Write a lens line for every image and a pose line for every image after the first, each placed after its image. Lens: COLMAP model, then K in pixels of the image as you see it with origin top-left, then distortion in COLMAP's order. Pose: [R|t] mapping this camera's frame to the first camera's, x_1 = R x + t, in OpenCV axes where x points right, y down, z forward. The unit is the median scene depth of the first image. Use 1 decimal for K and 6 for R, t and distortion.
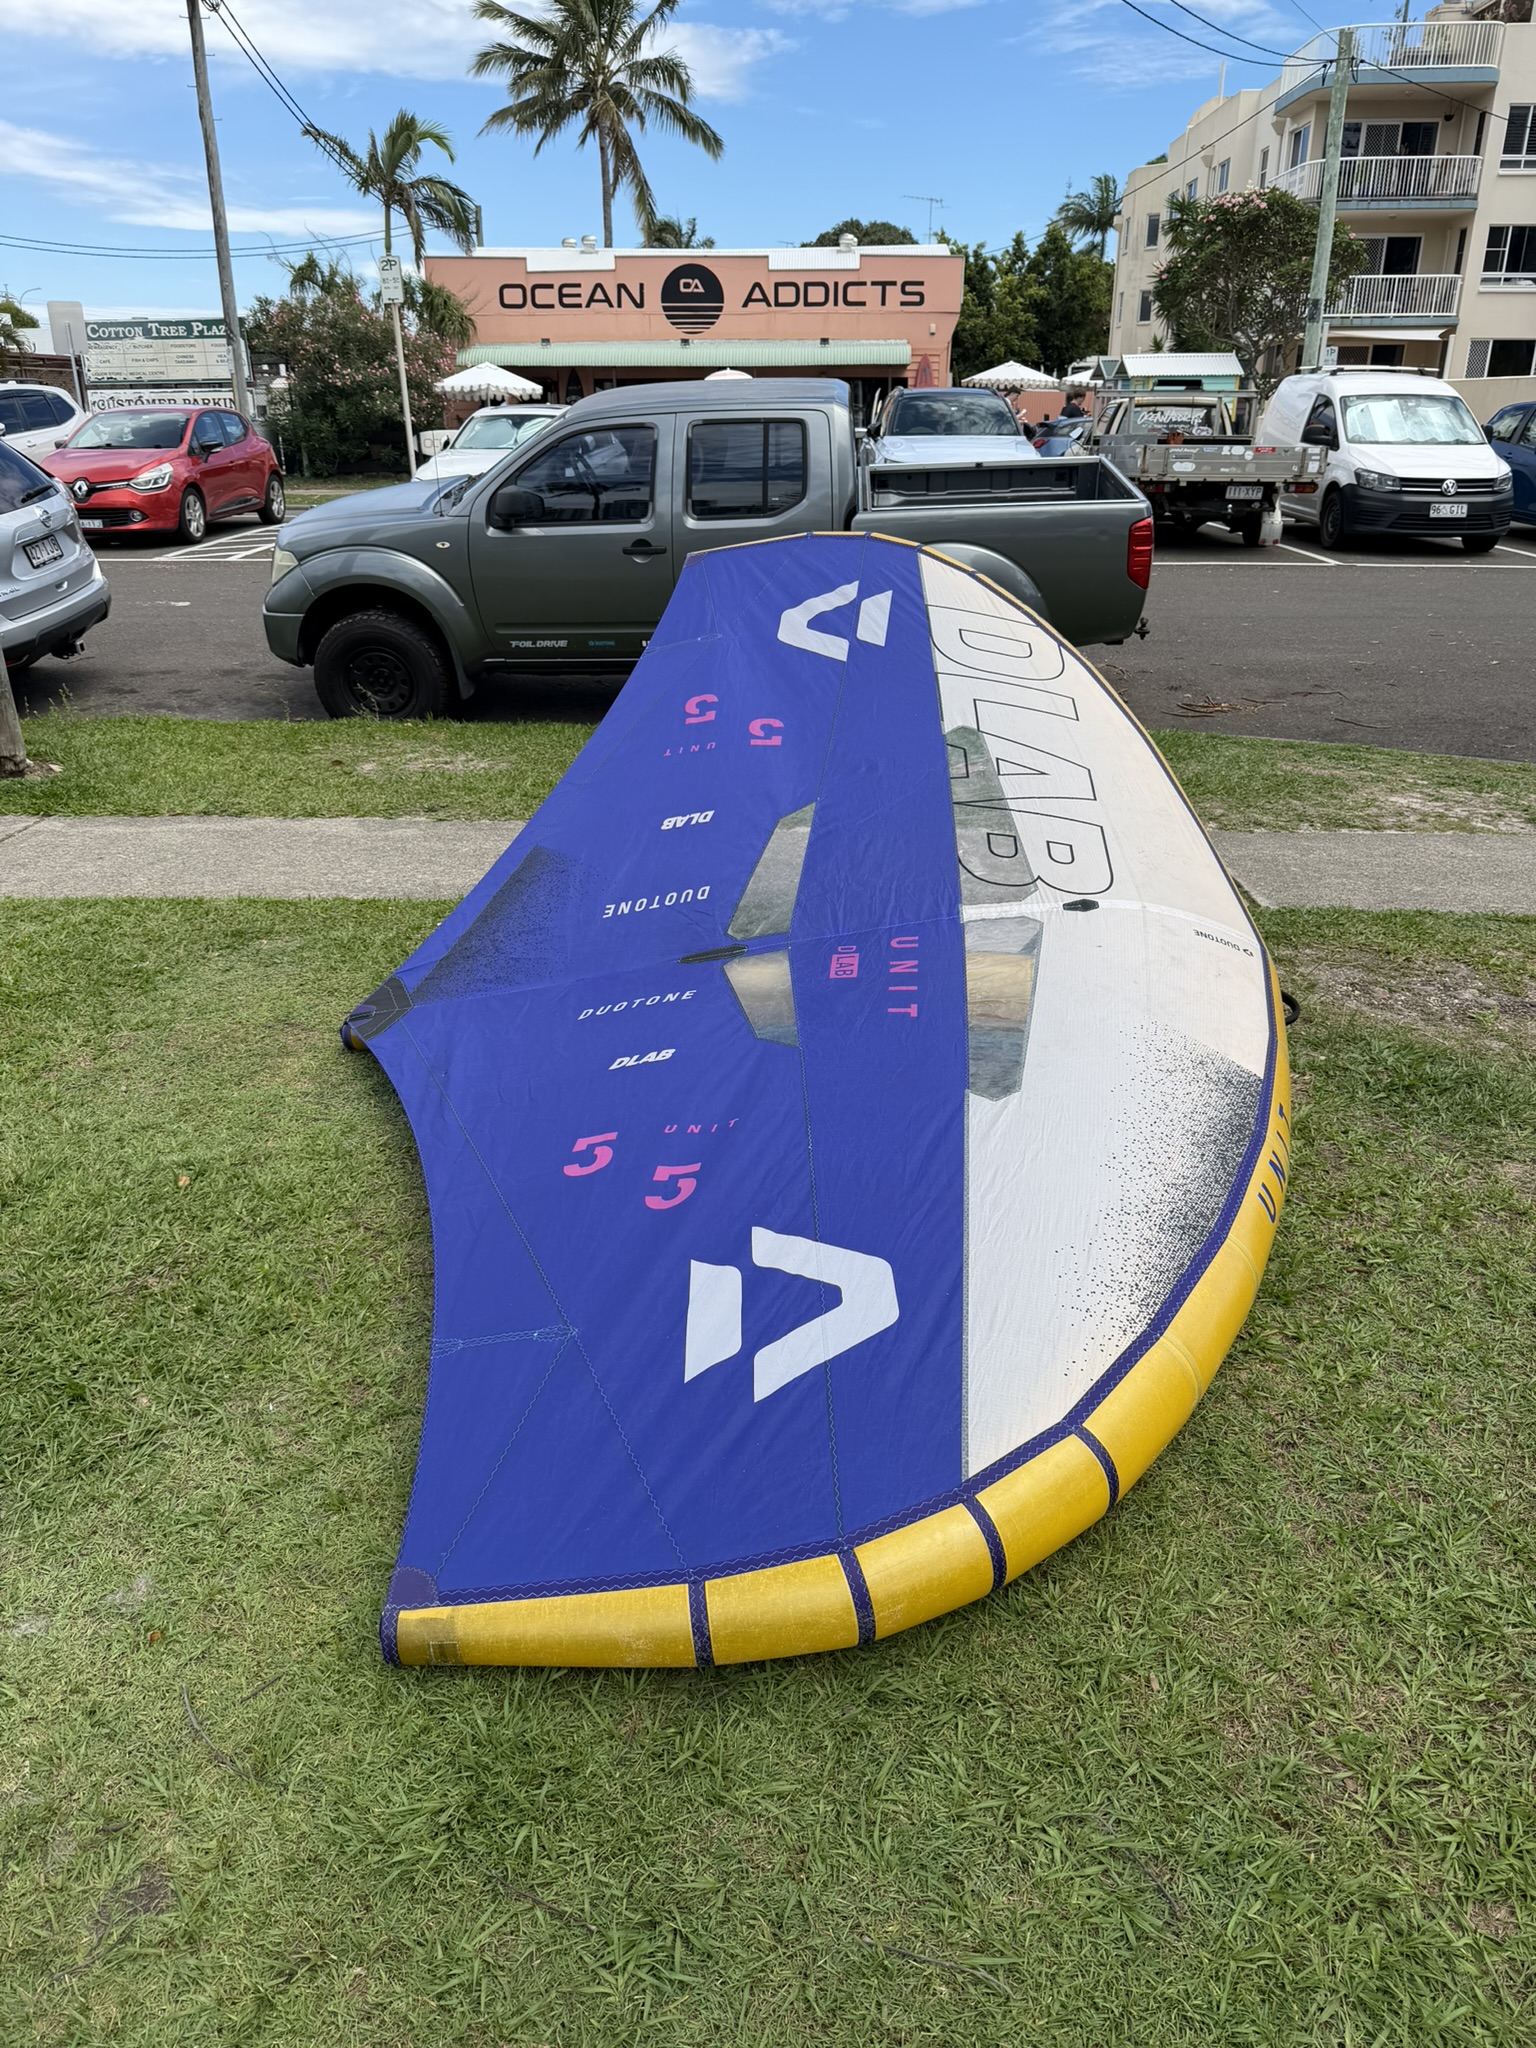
lens RADIAL K [[1459.7, 0, 748.8], [0, 1459.7, 1018.7], [0, 0, 1]] dist [-0.000370, -0.007376]
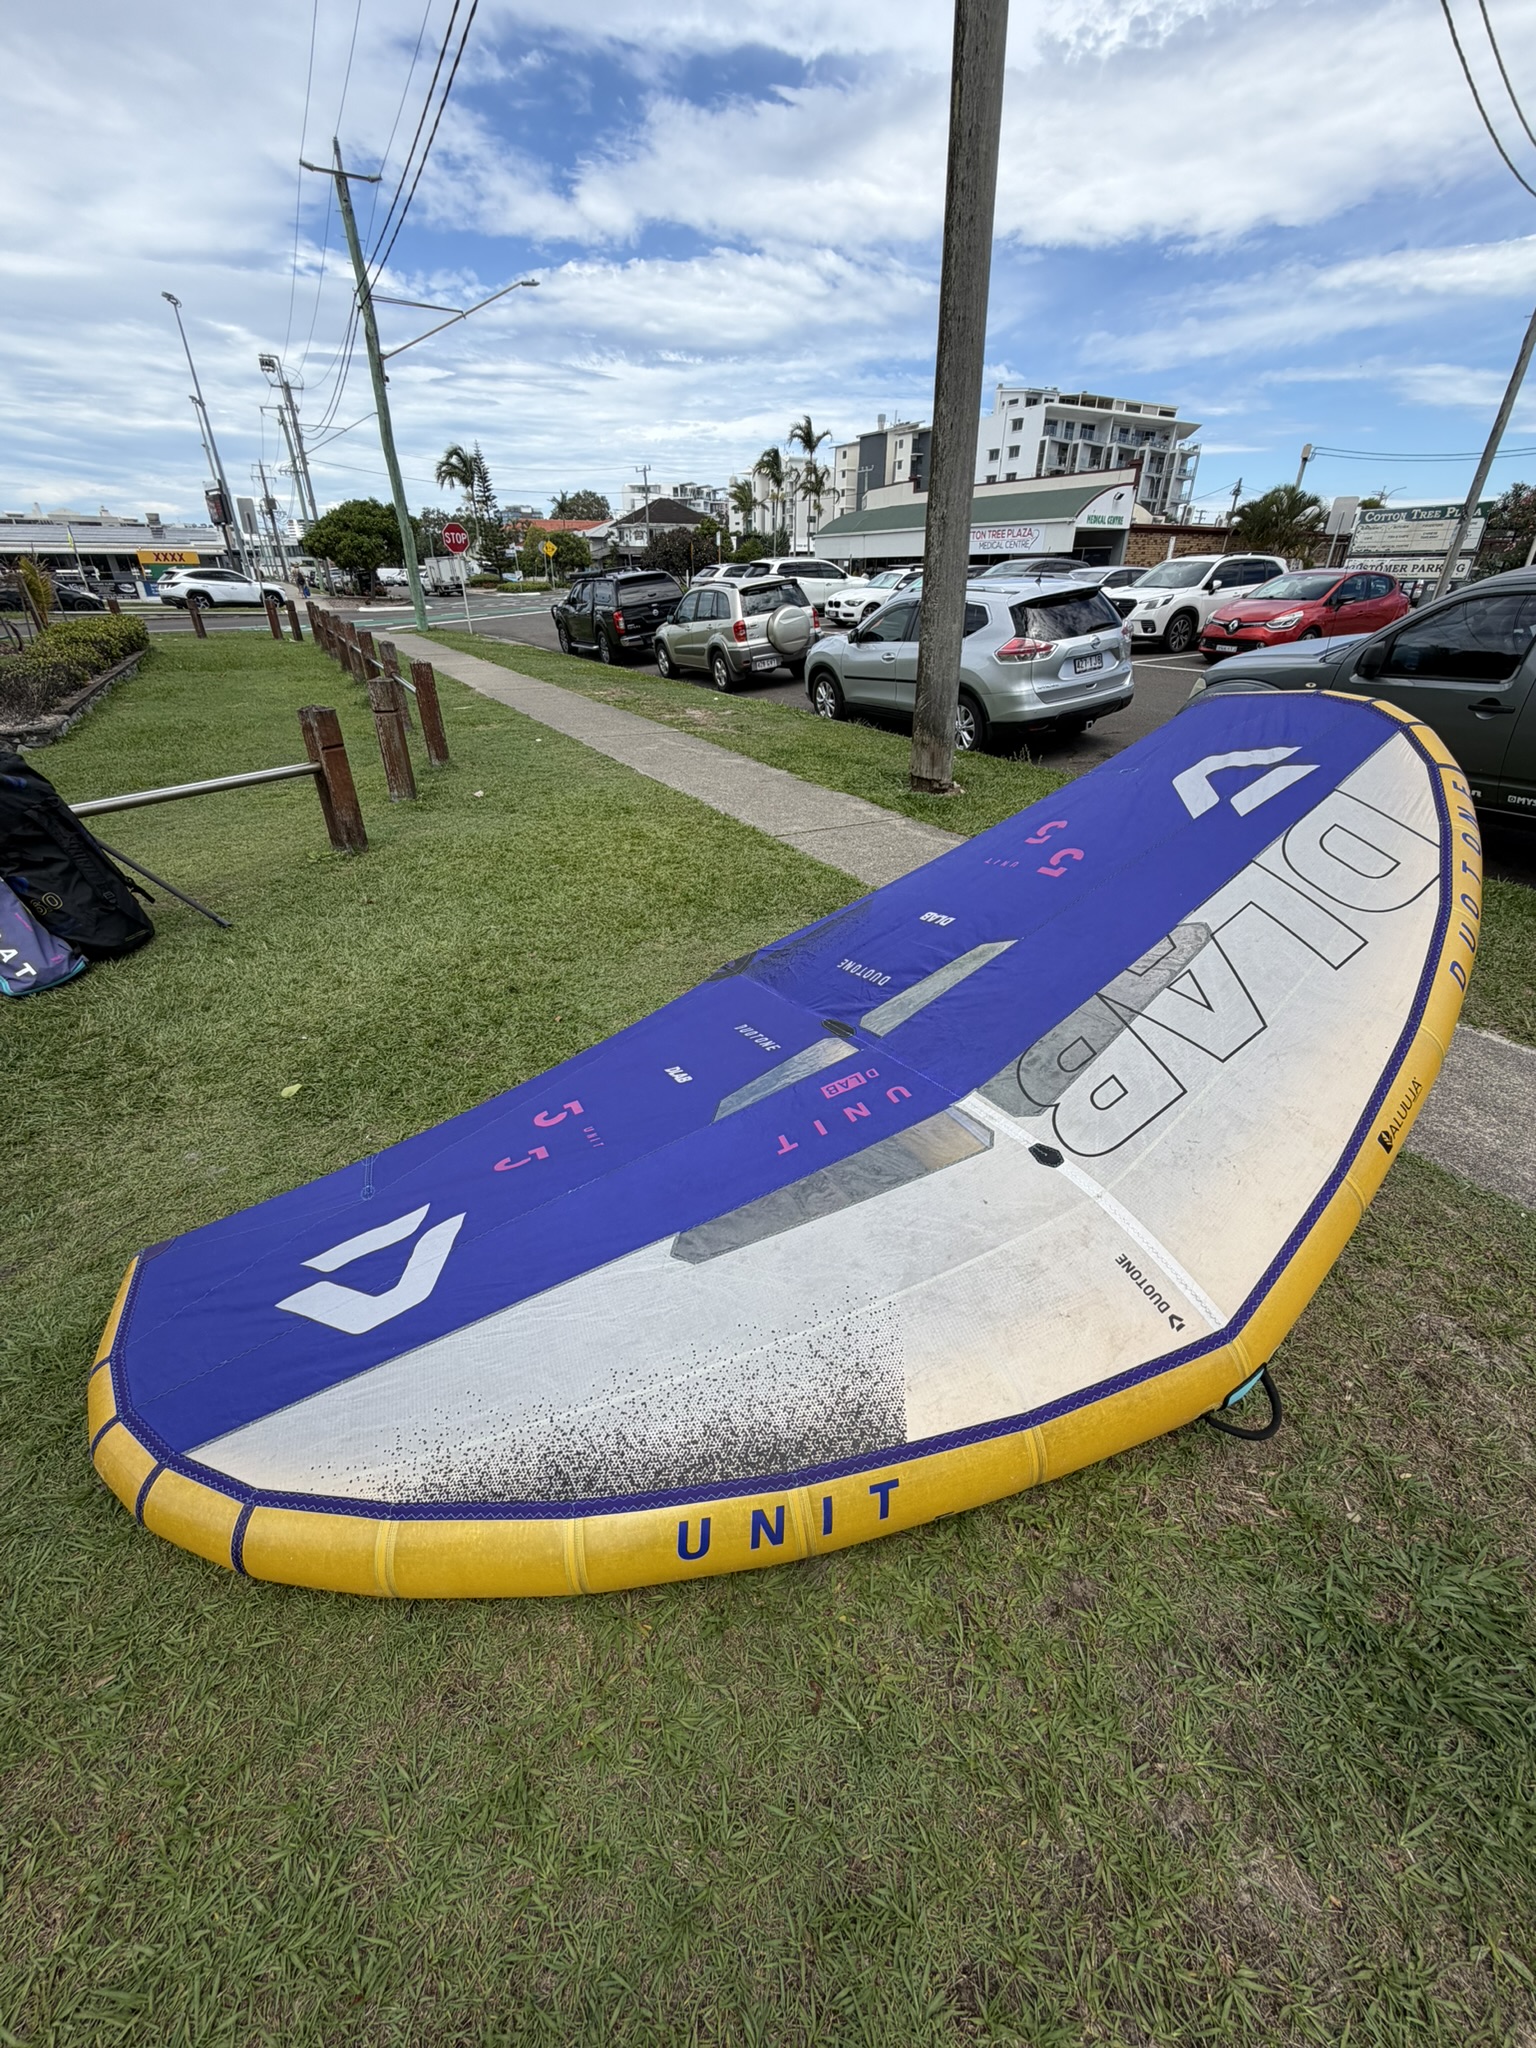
lens RADIAL K [[836.3, 0, 767.2], [0, 836.3, 1007.5], [0, 0, 1]] dist [-0.002826, -0.000346]
pose [[0.528111, 0.393545, -0.752477, 0.115796], [-0.328438, 0.911826, 0.246377, -0.054339], [0.783088, 0.117028, 0.610800, 0.130903]]
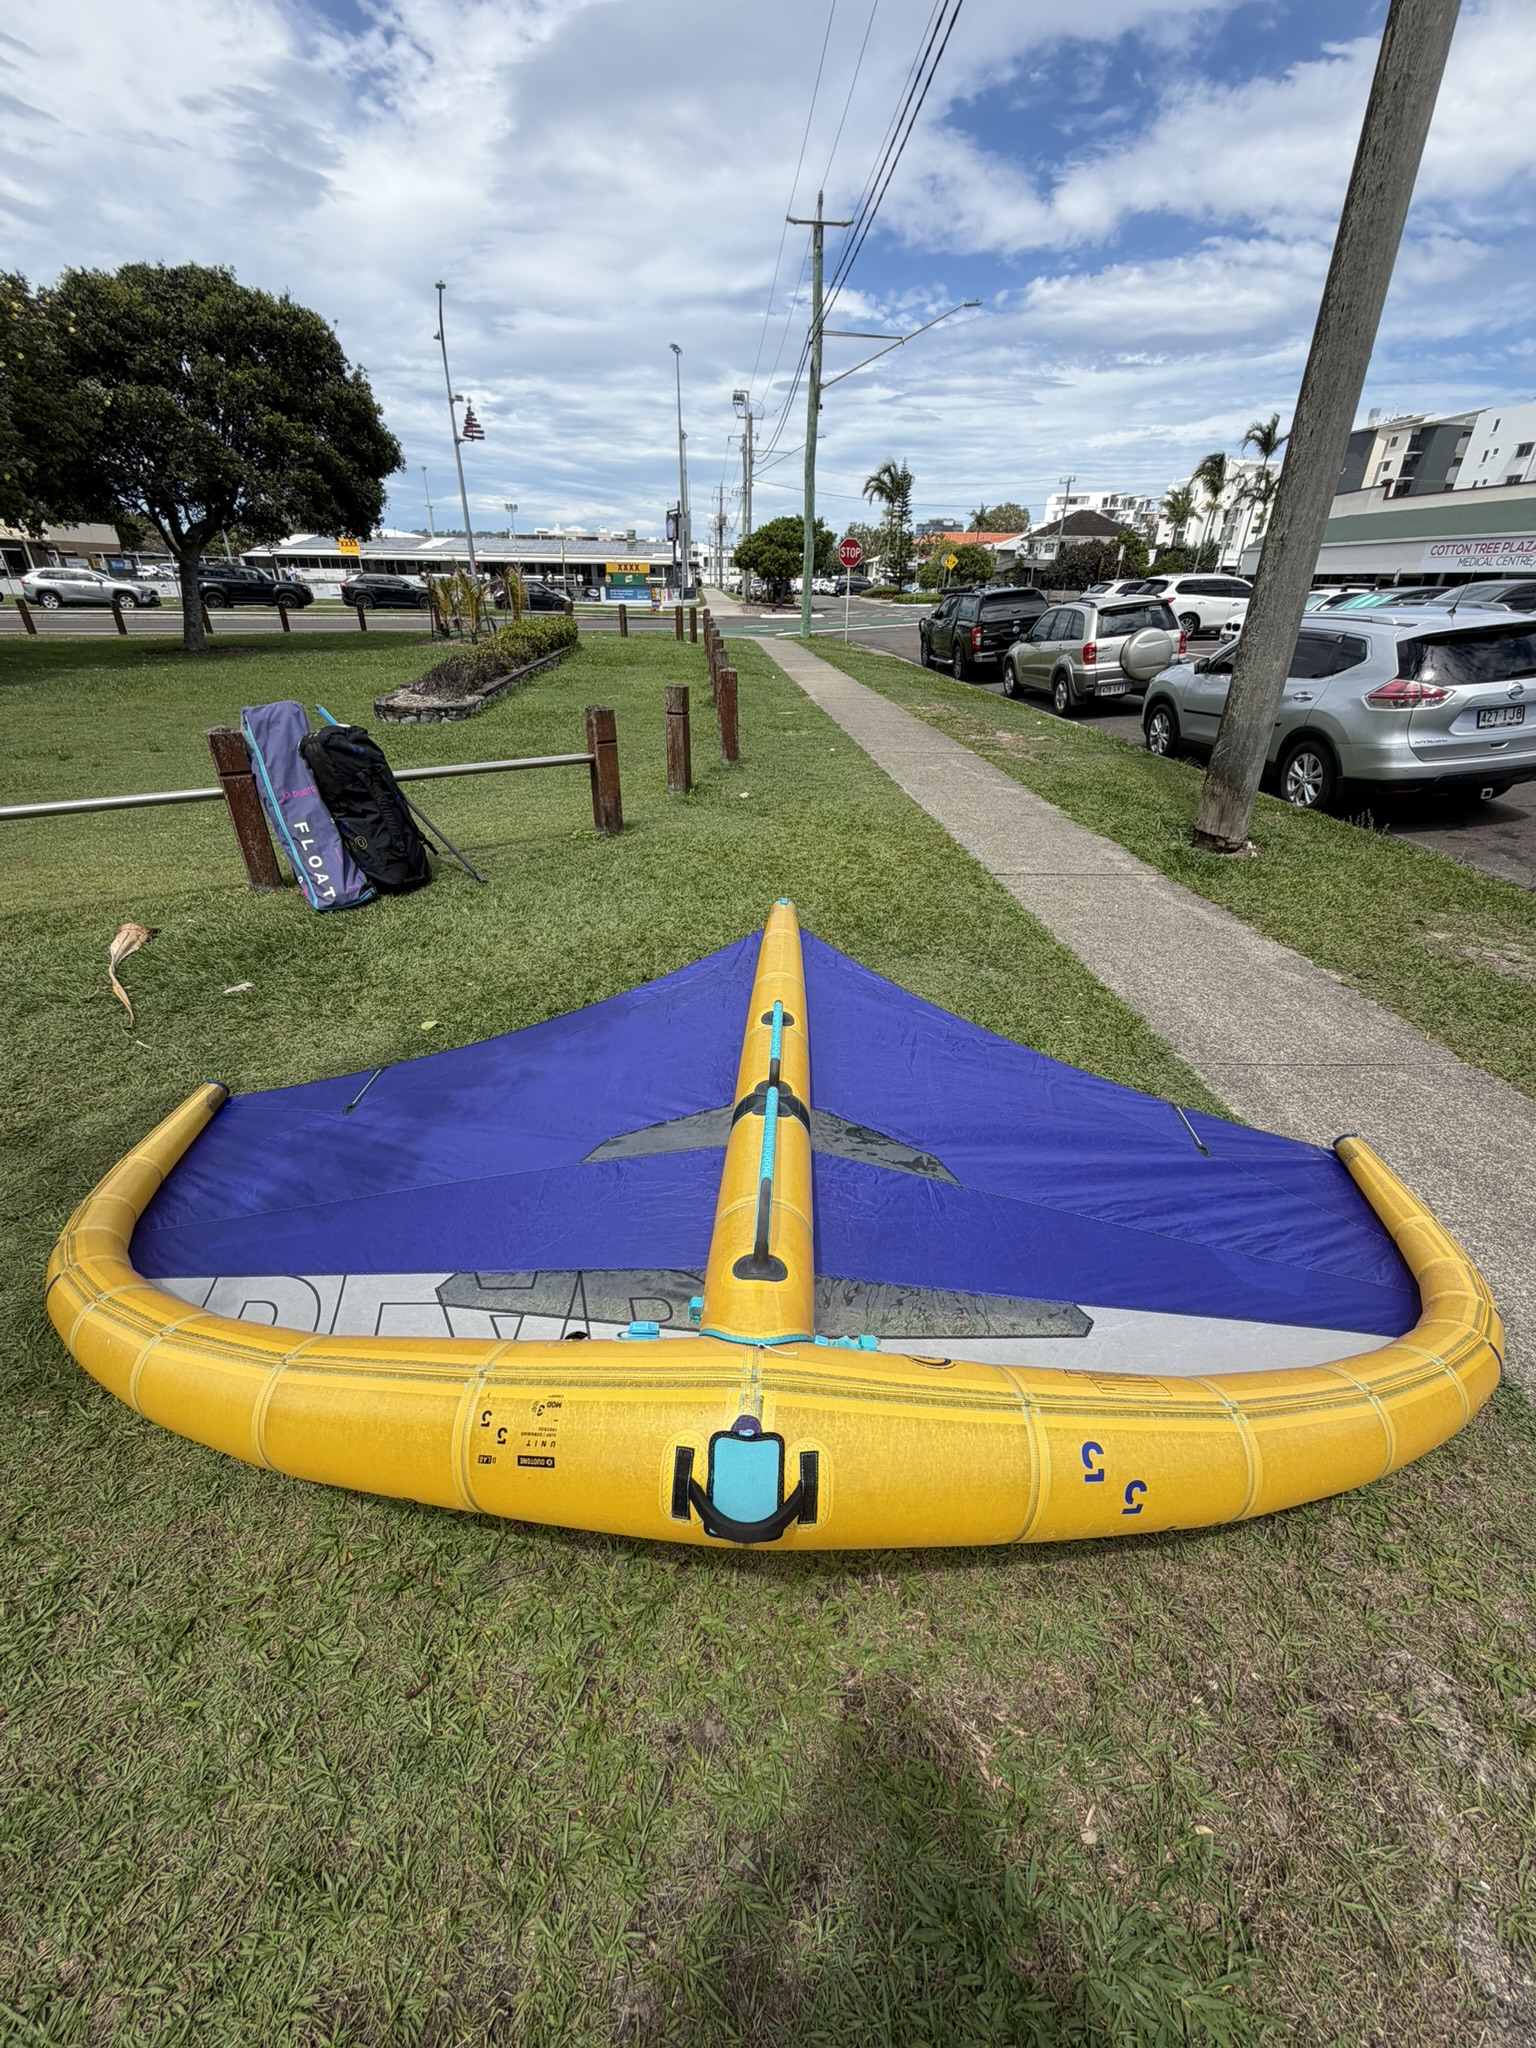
lens RADIAL K [[817.9, 0, 763.3], [0, 817.9, 1021.1], [0, 0, 1]] dist [-0.003666, 0.000410]
pose [[0.116278, 0.473860, -0.872890, 0.130272], [-0.395727, 0.828184, 0.396876, -0.082143], [0.910977, 0.299278, 0.283819, 0.185478]]
